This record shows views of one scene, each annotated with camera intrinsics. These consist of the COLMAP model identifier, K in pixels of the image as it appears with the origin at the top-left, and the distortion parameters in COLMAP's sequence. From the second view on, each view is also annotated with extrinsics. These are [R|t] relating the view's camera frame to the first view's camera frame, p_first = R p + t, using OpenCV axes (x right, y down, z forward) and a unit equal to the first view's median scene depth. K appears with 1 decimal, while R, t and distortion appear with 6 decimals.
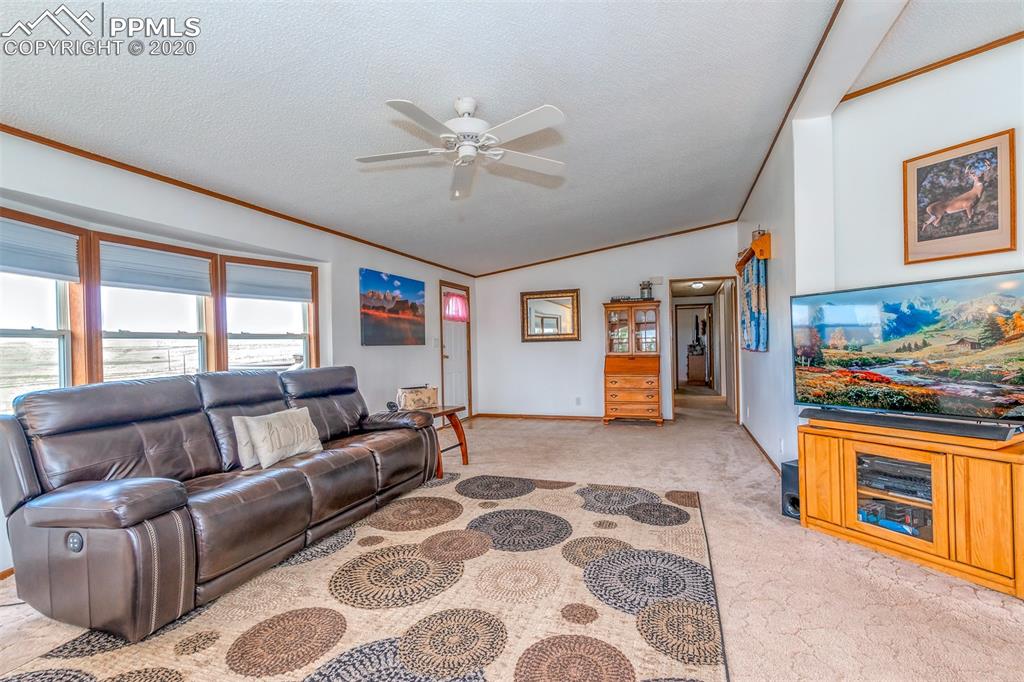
lens RADIAL K [[458.1, 0, 520.2], [0, 458.1, 344.9], [0, 0, 1]] dist [0.002423, 0.000036]
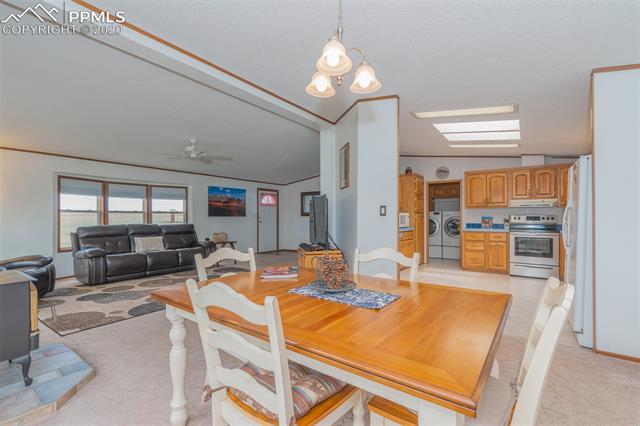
lens RADIAL K [[286.3, 0, 325.1], [0, 286.3, 215.4], [0, 0, 1]] dist [0.002423, 0.000036]
pose [[0.961259, 0.020839, -0.274858, 0.964625], [-0.021359, 0.999771, 0.001103, -0.026494], [0.274819, 0.004810, 0.961484, -0.469999]]
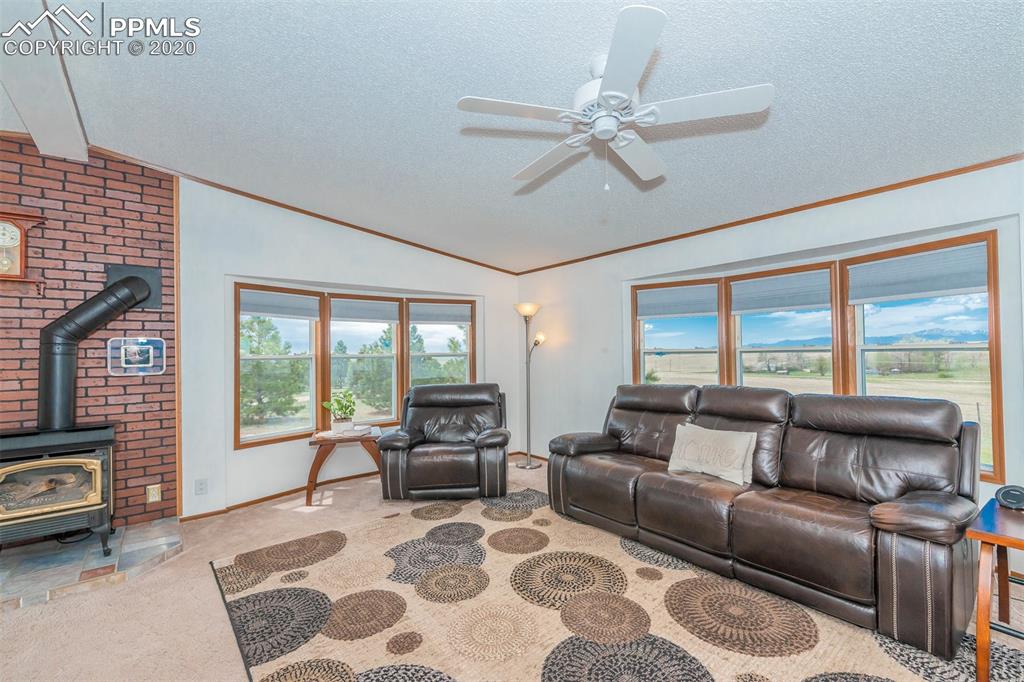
lens RADIAL K [[440.2, 0, 520.2], [0, 440.2, 347.7], [0, 0, 1]] dist [-0.000710, -0.000073]
pose [[-0.515819, 0.015314, -0.856561, 0.444518], [0.025335, 0.999676, 0.002616, -0.041533], [0.856323, -0.020352, -0.516039, 0.929869]]
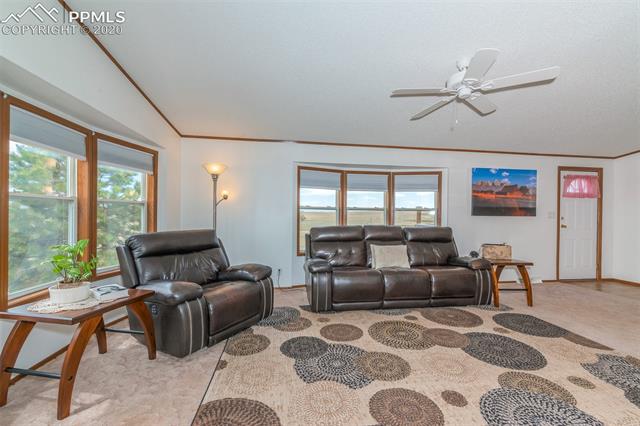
lens RADIAL K [[275.1, 0, 325.1], [0, 275.1, 217.2], [0, 0, 1]] dist [-0.000710, -0.000073]
pose [[0.465485, 0.031496, -0.884495, 0.375081], [-0.020799, 0.999480, 0.024645, -0.008230], [0.884811, 0.006924, 0.465898, 0.110972]]
